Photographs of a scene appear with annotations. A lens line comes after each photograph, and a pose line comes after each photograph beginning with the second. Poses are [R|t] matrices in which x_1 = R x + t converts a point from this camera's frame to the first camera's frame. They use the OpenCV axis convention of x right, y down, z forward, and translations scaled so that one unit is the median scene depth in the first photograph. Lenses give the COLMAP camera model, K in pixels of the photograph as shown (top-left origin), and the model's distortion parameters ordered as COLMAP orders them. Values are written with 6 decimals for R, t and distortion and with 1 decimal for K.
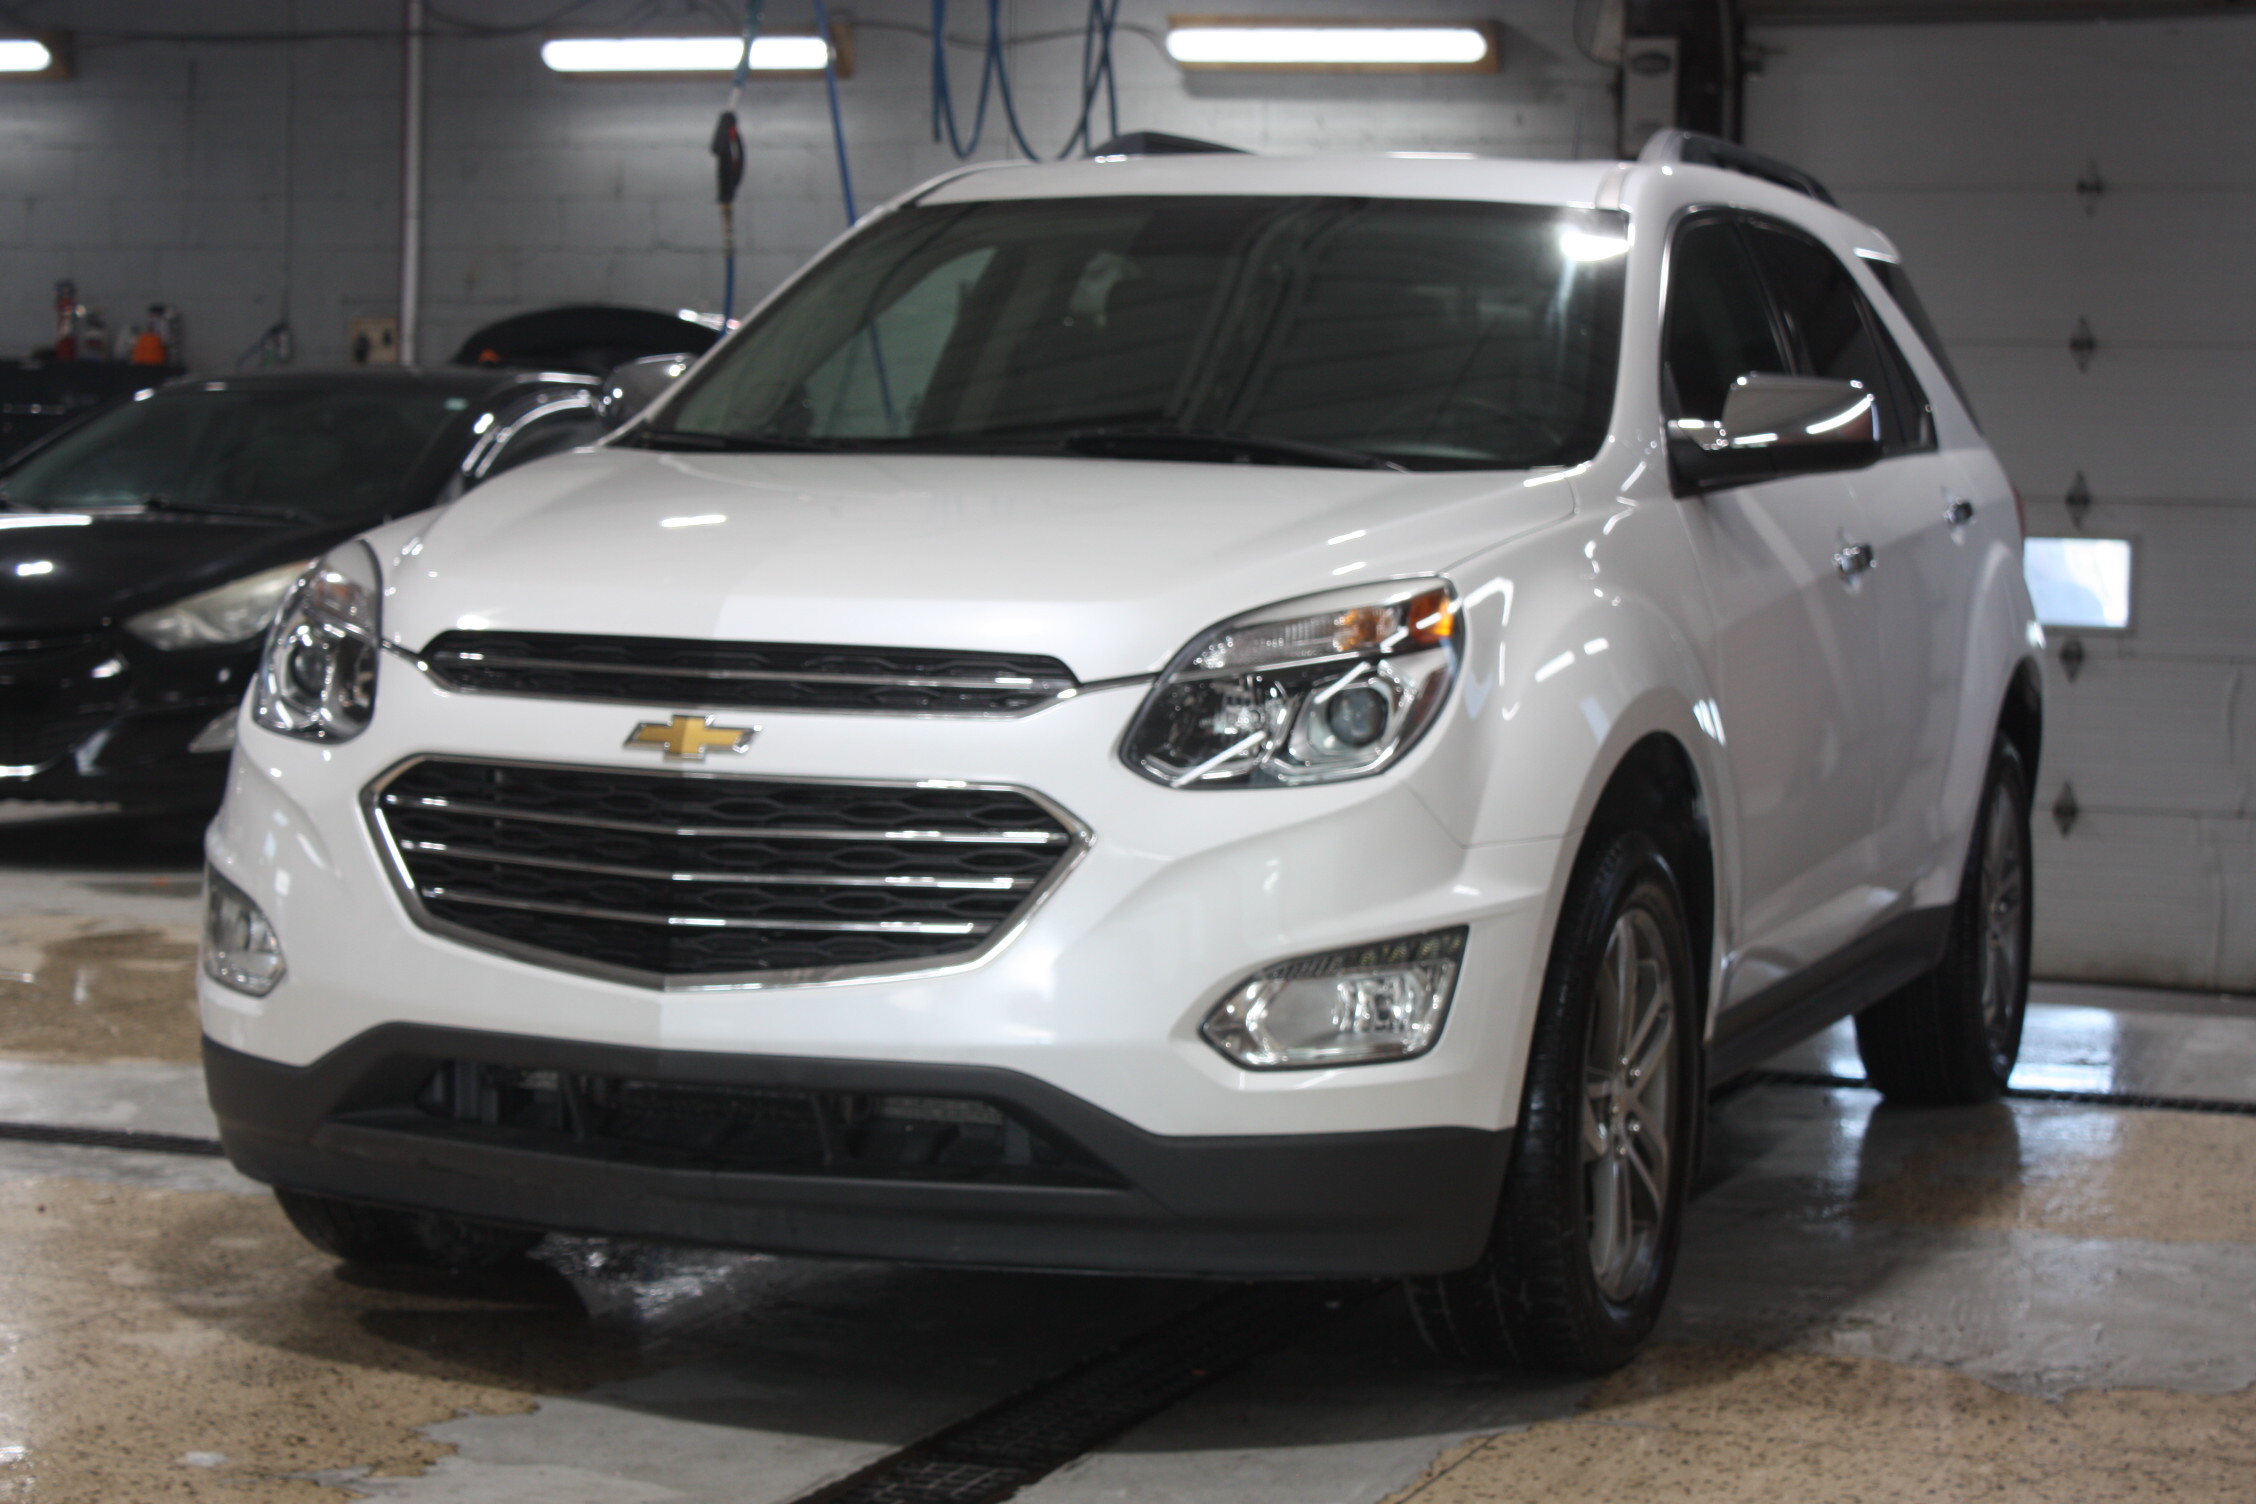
lens RADIAL K [[4751.1, 0, 1128.2], [0, 4751.1, 749.6], [0, 0, 1]] dist [0.042635, 0.000000]
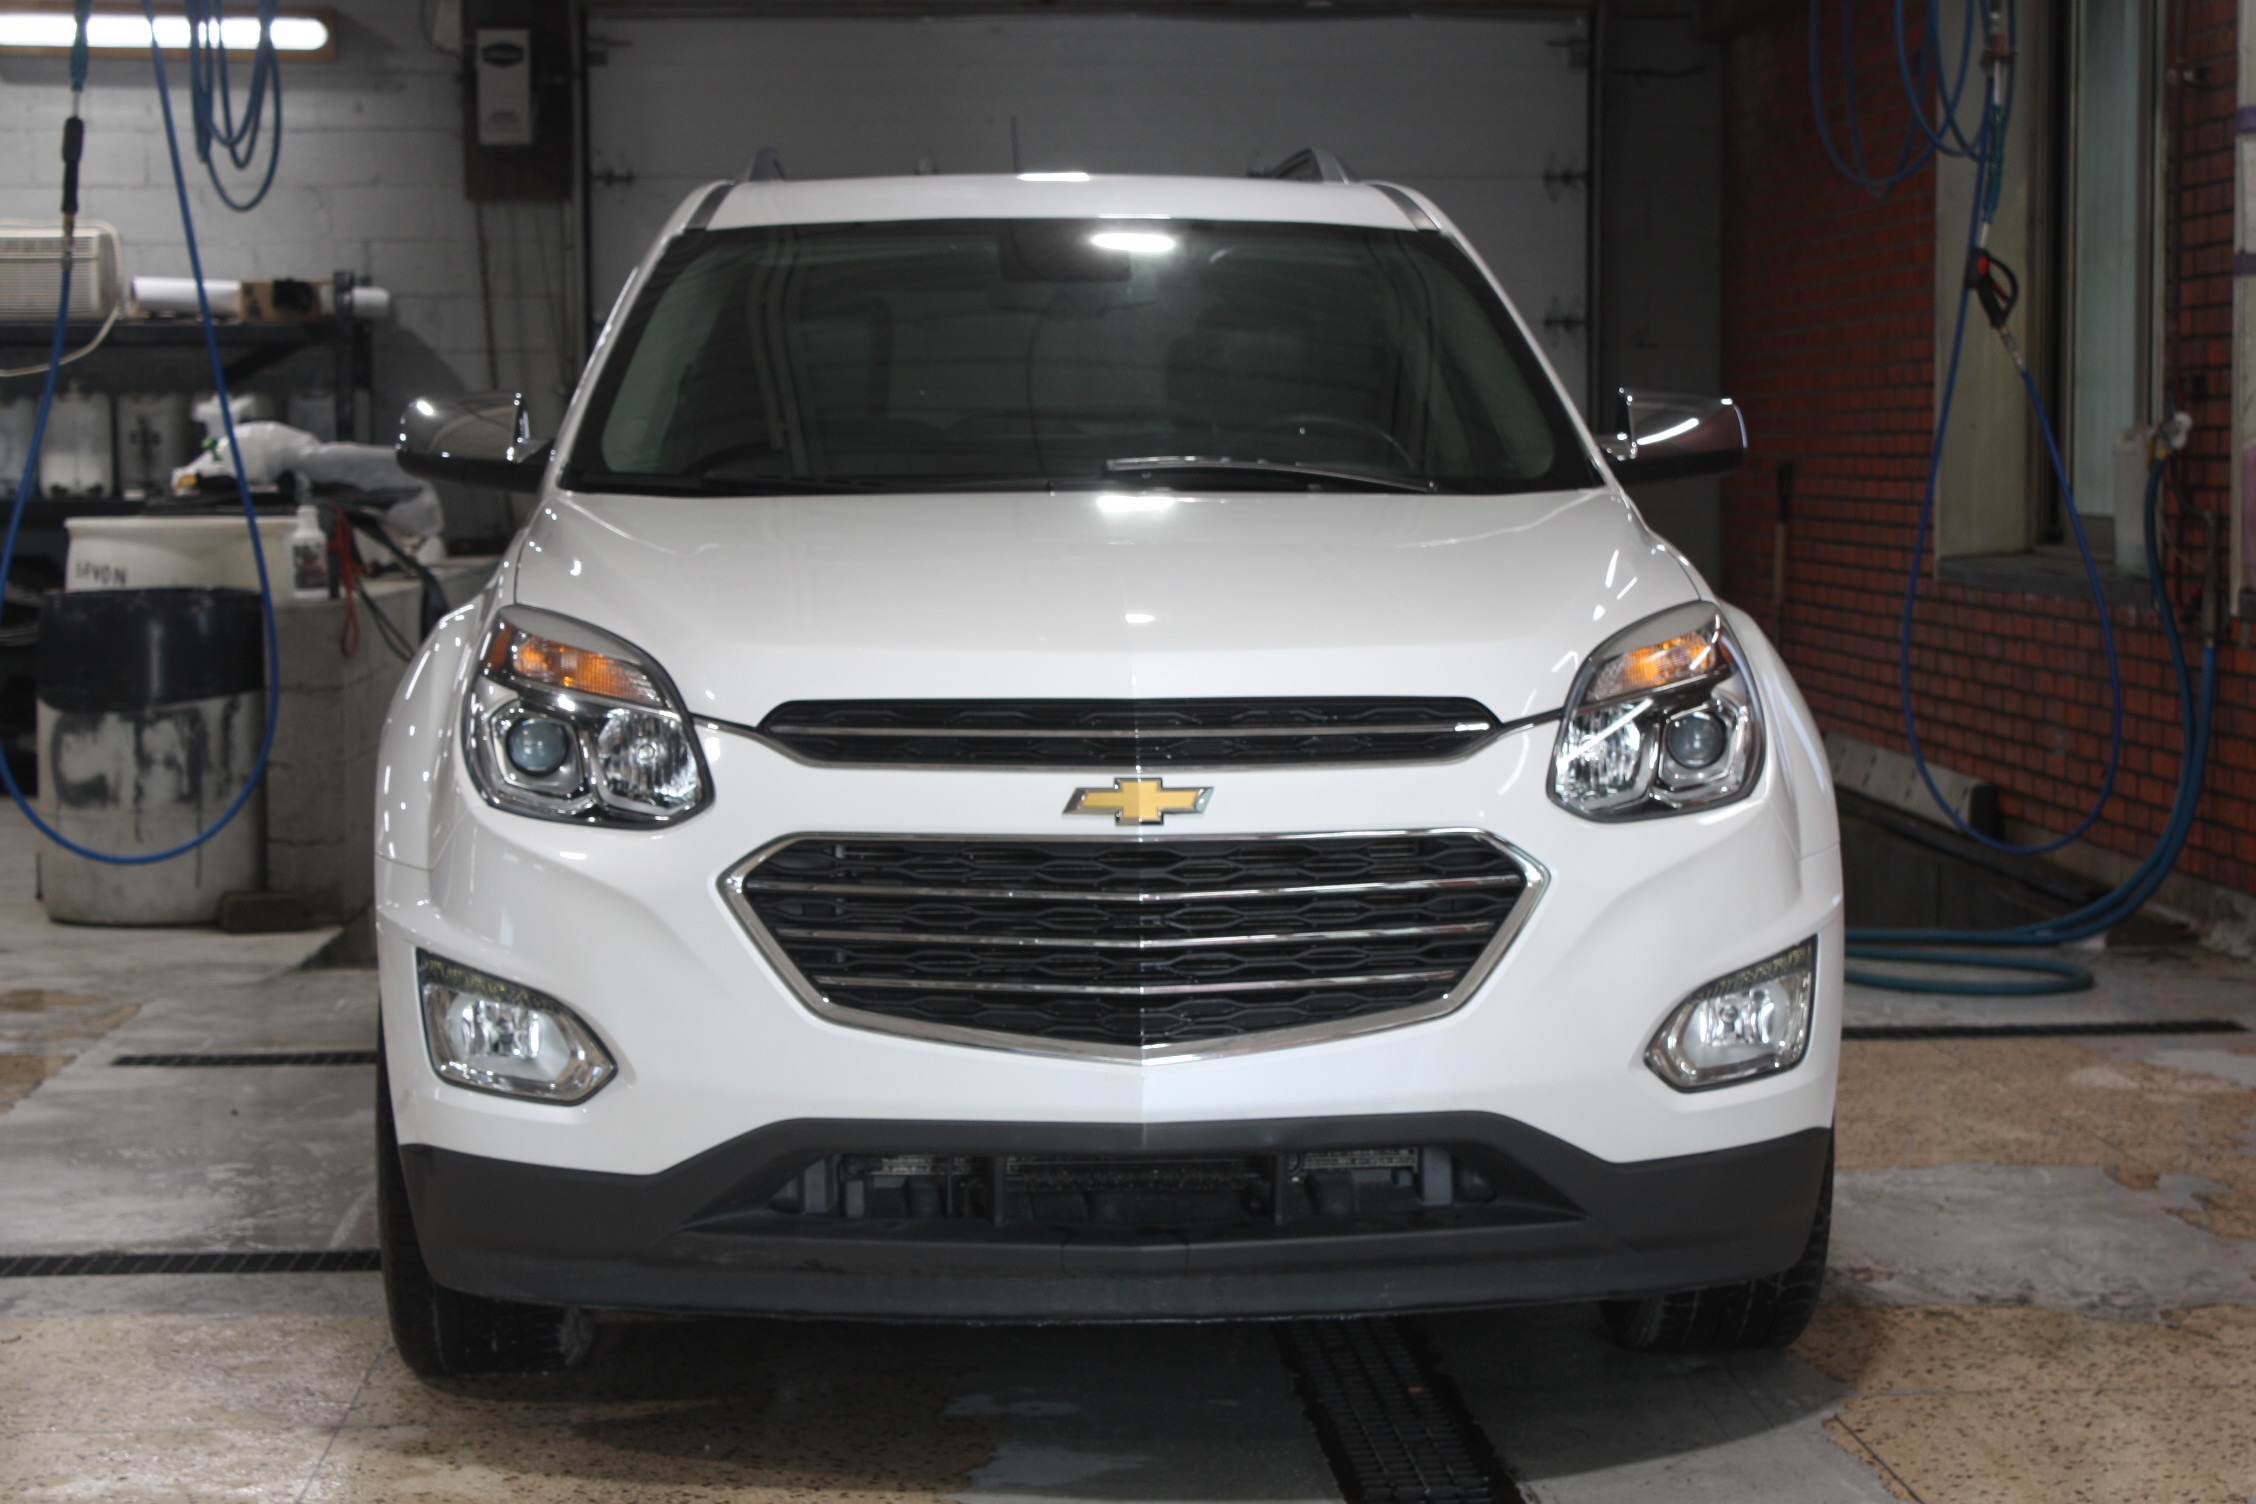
lens RADIAL K [[4531.3, 0, 1128.0], [0, 4531.3, 755.6], [0, 0, 1]] dist [0.144077, 0.000000]
pose [[0.915374, -0.057703, 0.398447, -0.448757], [0.051707, 0.998329, 0.025790, -0.034856], [-0.399269, -0.003005, 0.916829, 0.144102]]
